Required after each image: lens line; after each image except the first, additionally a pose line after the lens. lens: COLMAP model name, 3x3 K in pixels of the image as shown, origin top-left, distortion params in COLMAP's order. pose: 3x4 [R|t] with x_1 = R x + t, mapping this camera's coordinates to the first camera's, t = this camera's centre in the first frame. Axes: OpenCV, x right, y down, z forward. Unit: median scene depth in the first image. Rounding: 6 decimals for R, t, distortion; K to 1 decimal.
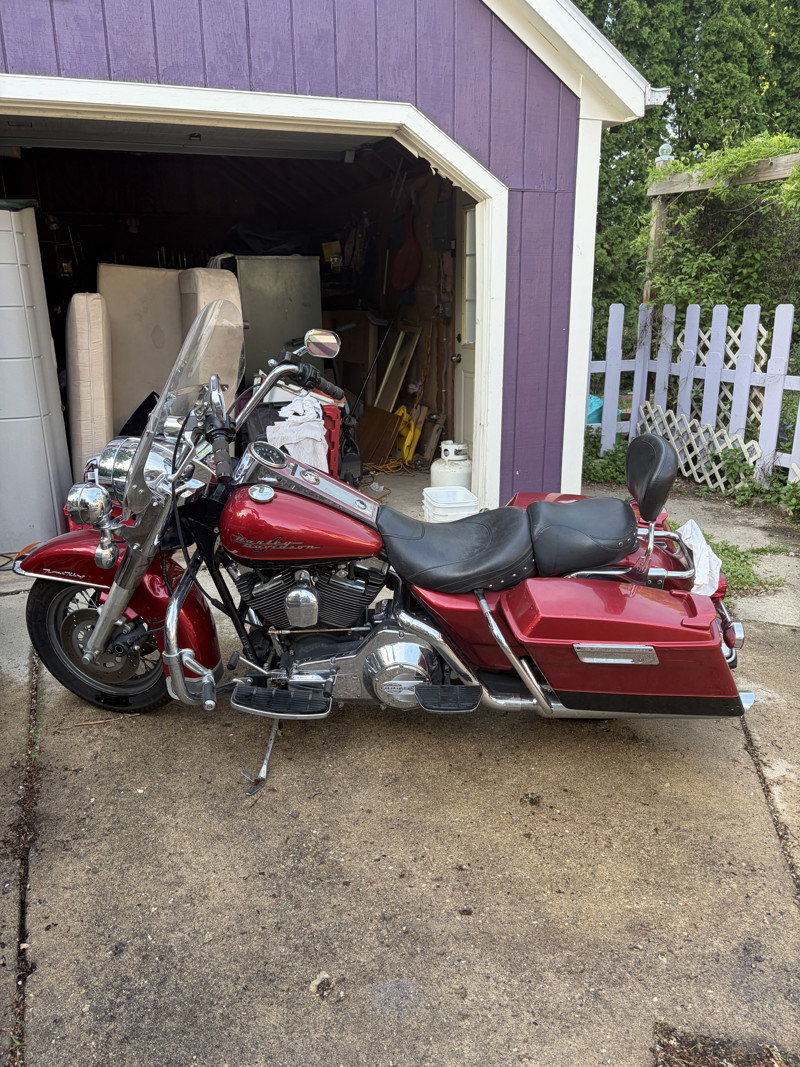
lens RADIAL K [[810.5, 0, 400.0], [0, 810.5, 533.5], [0, 0, 1]] dist [0.027805, -0.002255]
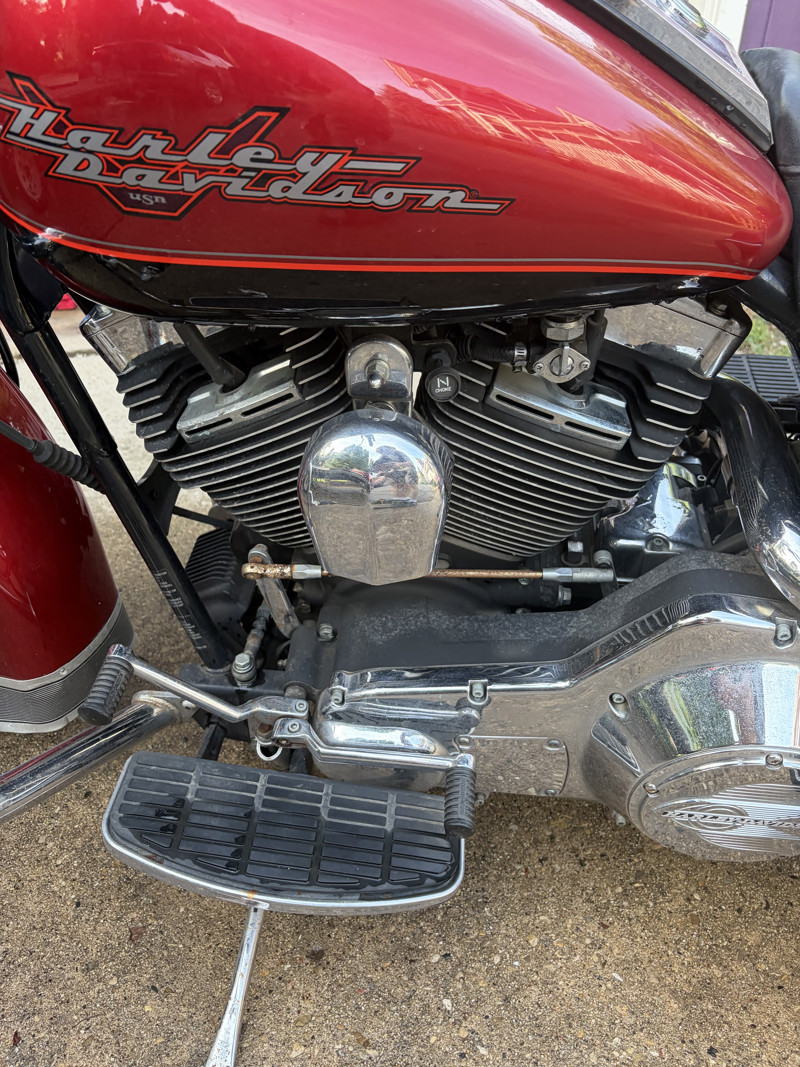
lens RADIAL K [[810.5, 0, 400.0], [0, 810.5, 533.5], [0, 0, 1]] dist [0.027805, -0.002255]
pose [[0.998446, 0.046750, -0.030341, -0.102650], [-0.037944, 0.968949, 0.244331, 0.040407], [0.040821, -0.242800, 0.969217, 0.748172]]
